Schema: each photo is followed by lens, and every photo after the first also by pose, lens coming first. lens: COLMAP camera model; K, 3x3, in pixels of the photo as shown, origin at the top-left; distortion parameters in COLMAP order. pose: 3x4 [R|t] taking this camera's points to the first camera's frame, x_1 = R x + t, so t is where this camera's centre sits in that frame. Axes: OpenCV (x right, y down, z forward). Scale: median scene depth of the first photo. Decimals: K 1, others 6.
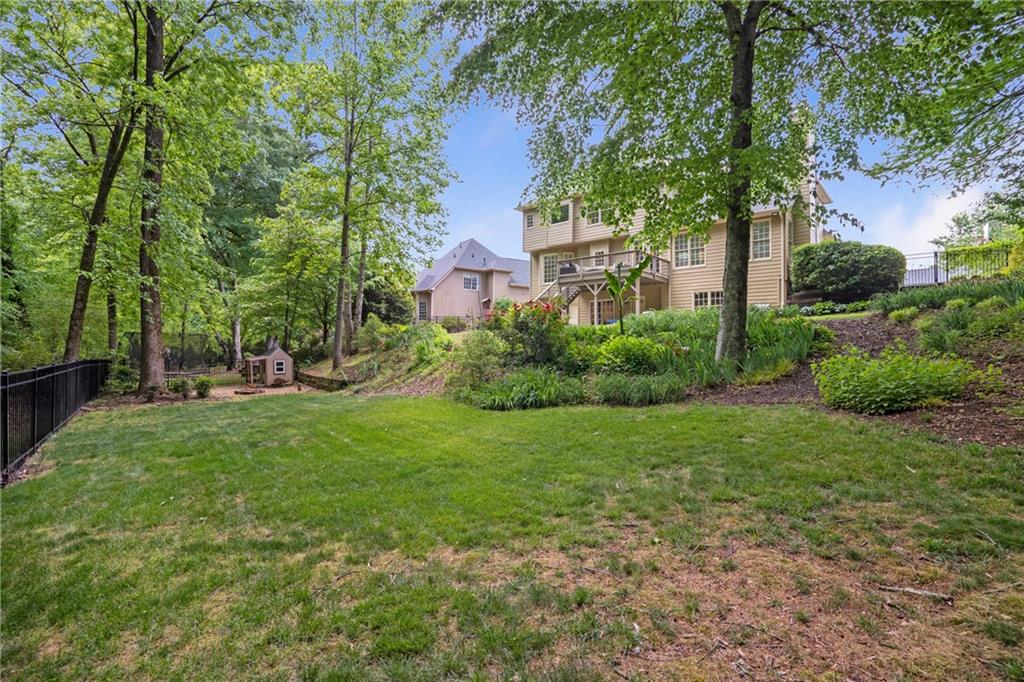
lens RADIAL K [[494.6, 0, 512.0], [0, 494.6, 341.0], [0, 0, 1]] dist [-0.001545, -0.000147]
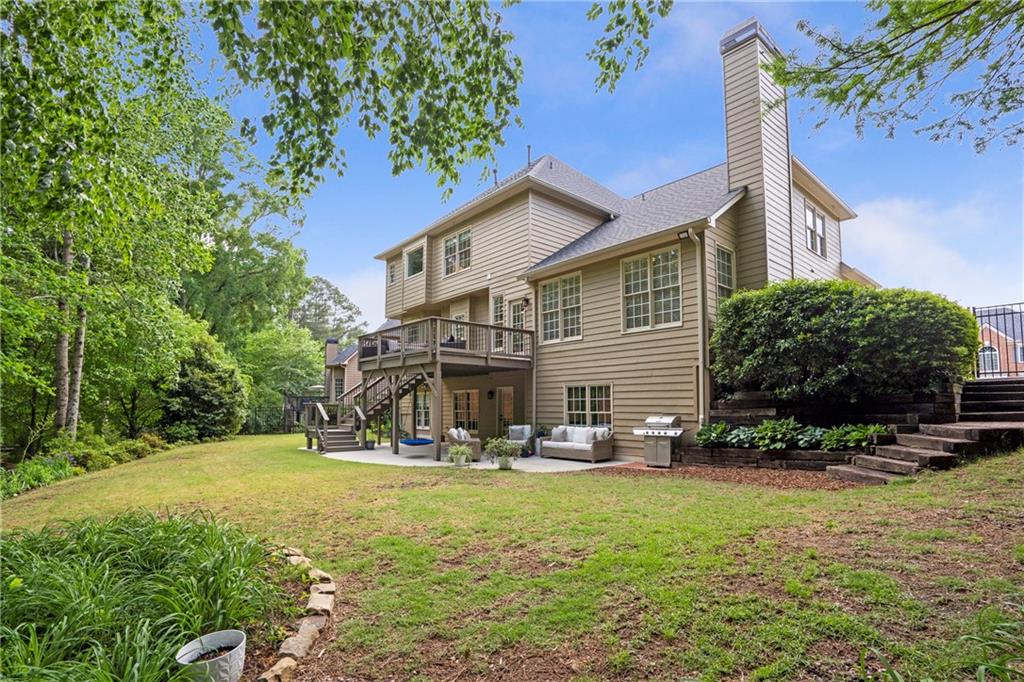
lens RADIAL K [[494.6, 0, 512.0], [0, 494.6, 341.0], [0, 0, 1]] dist [-0.001545, -0.000147]
pose [[0.978011, -0.033787, -0.205801, 0.465534], [0.014856, 0.995570, -0.092846, -0.107084], [0.208026, 0.087747, 0.974179, 0.480078]]
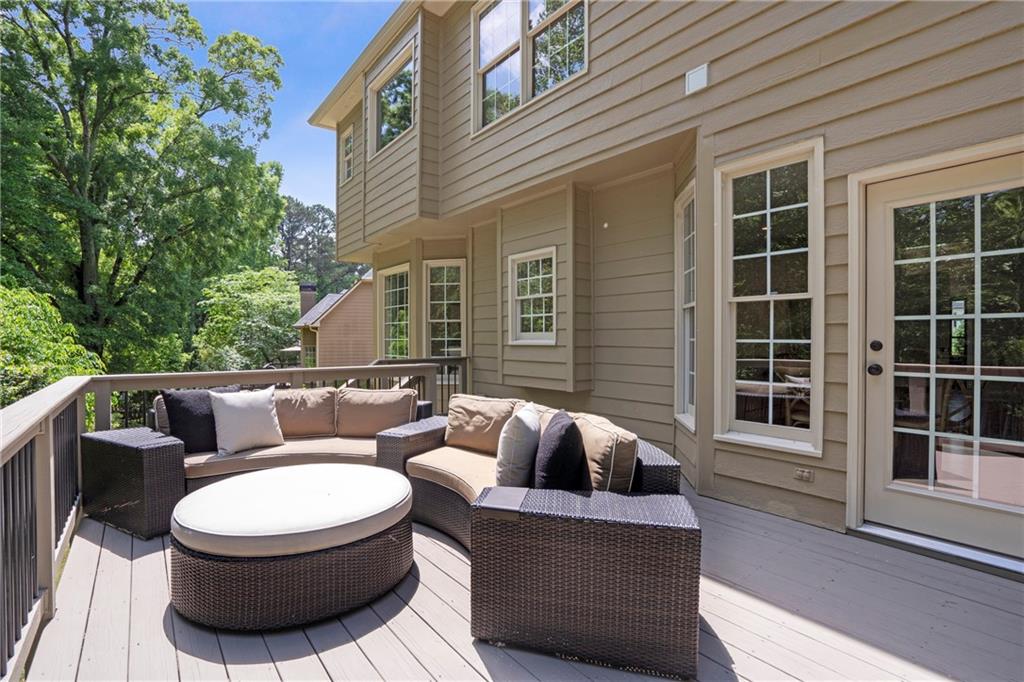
lens RADIAL K [[494.6, 0, 512.0], [0, 494.6, 341.0], [0, 0, 1]] dist [-0.001545, -0.000147]
pose [[0.968164, -0.011340, -0.250059, 0.262808], [0.022985, 0.998780, 0.043697, -0.198377], [0.249258, -0.048053, 0.967244, 1.019867]]
